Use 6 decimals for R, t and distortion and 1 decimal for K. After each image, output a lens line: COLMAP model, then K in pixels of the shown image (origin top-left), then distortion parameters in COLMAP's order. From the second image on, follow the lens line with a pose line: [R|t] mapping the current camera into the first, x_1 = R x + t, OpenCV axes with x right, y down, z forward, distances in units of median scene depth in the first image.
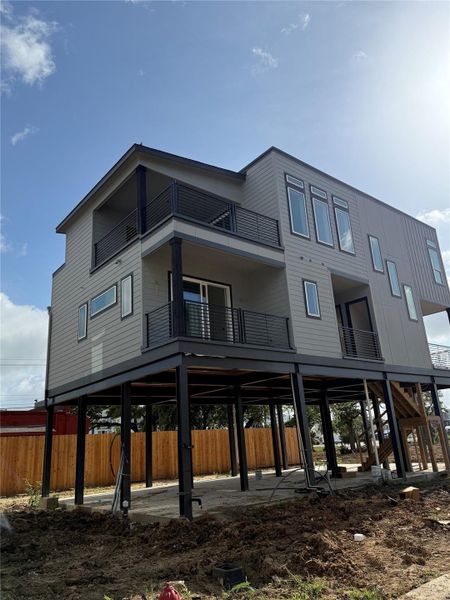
lens RADIAL K [[446.5, 0, 225.0], [0, 446.5, 300.0], [0, 0, 1]] dist [0.089505, -0.144375]
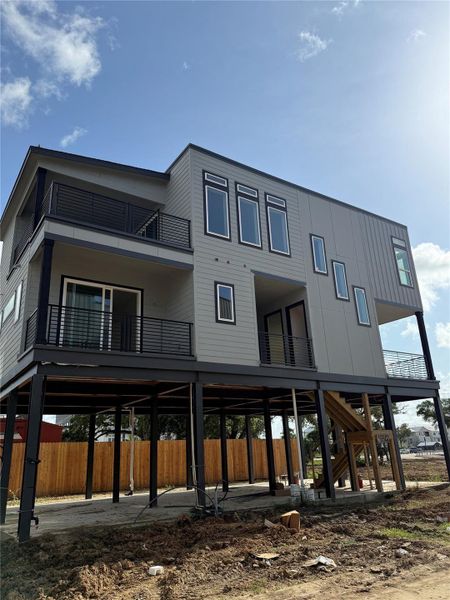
lens RADIAL K [[446.5, 0, 225.0], [0, 446.5, 300.0], [0, 0, 1]] dist [0.089505, -0.144375]
pose [[0.994948, -0.012556, -0.099601, 0.269596], [0.010972, 0.999805, -0.016433, 0.006486], [0.099788, 0.015257, 0.994892, 0.064810]]
